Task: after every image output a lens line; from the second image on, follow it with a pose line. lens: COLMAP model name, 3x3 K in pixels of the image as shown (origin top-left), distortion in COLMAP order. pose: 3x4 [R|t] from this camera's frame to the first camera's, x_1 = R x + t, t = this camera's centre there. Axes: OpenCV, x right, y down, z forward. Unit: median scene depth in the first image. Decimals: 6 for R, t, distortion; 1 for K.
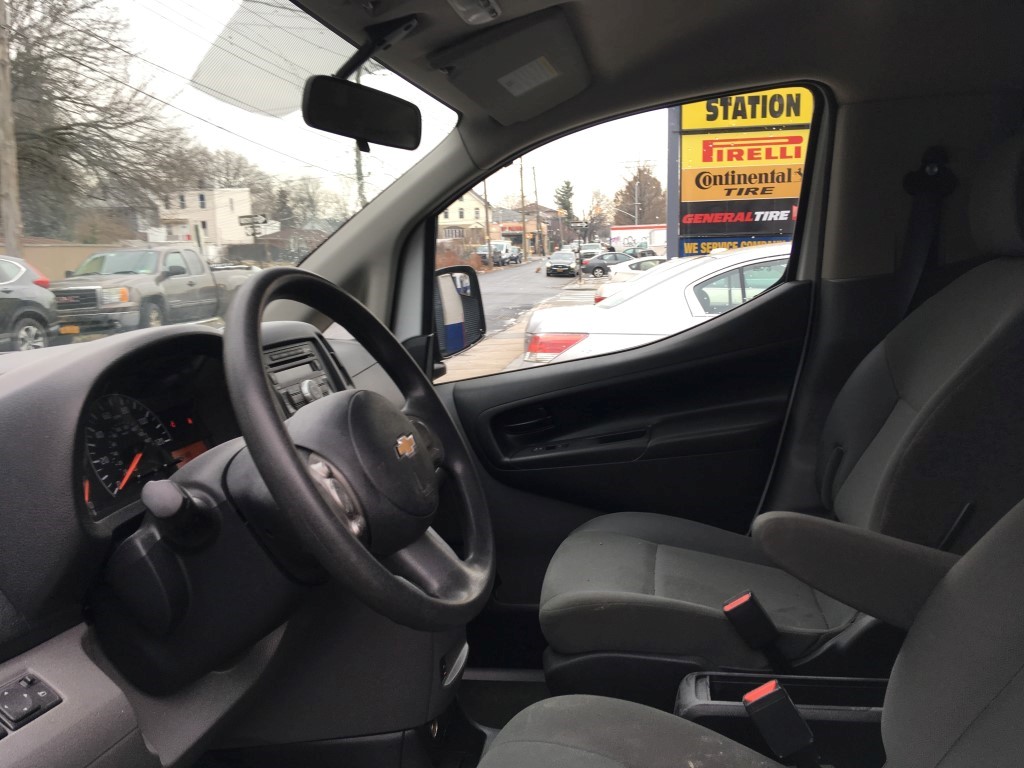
lens RADIAL K [[884.0, 0, 512.0], [0, 884.0, 384.0], [0, 0, 1]] dist [0.141271, -0.225825]
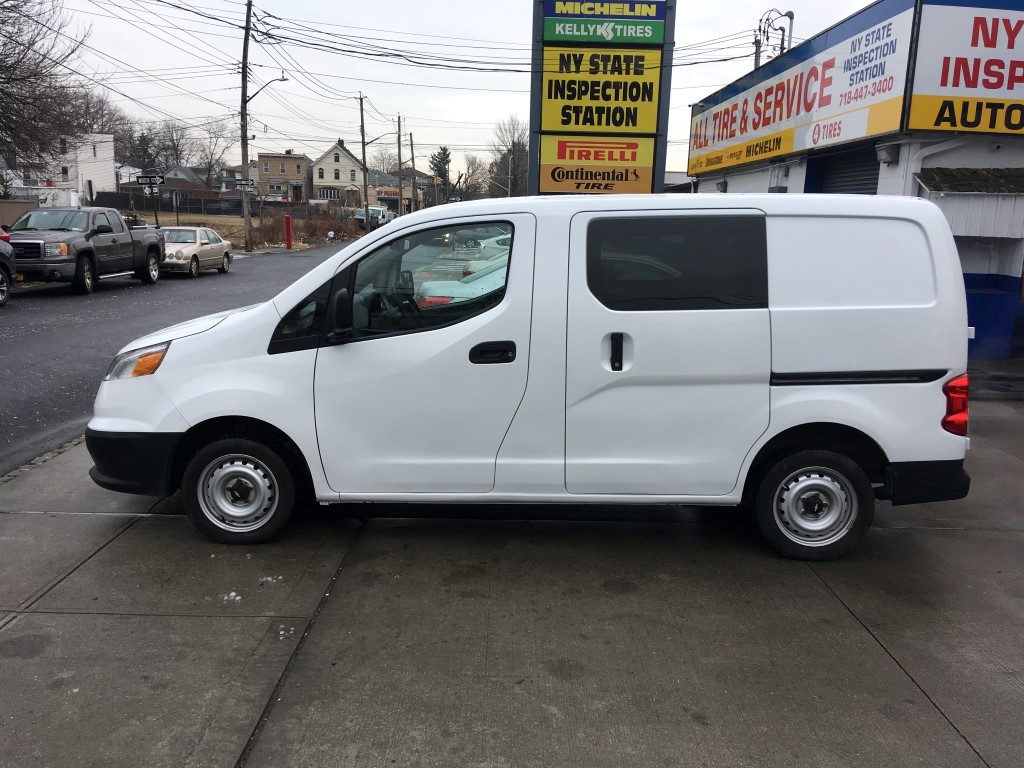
lens RADIAL K [[884.0, 0, 512.0], [0, 884.0, 384.0], [0, 0, 1]] dist [0.141271, -0.225825]
pose [[0.988979, 0.025931, 0.145764, -0.012744], [-0.031484, 0.998859, 0.035917, 0.011208], [-0.144666, -0.040111, 0.988667, -0.178889]]
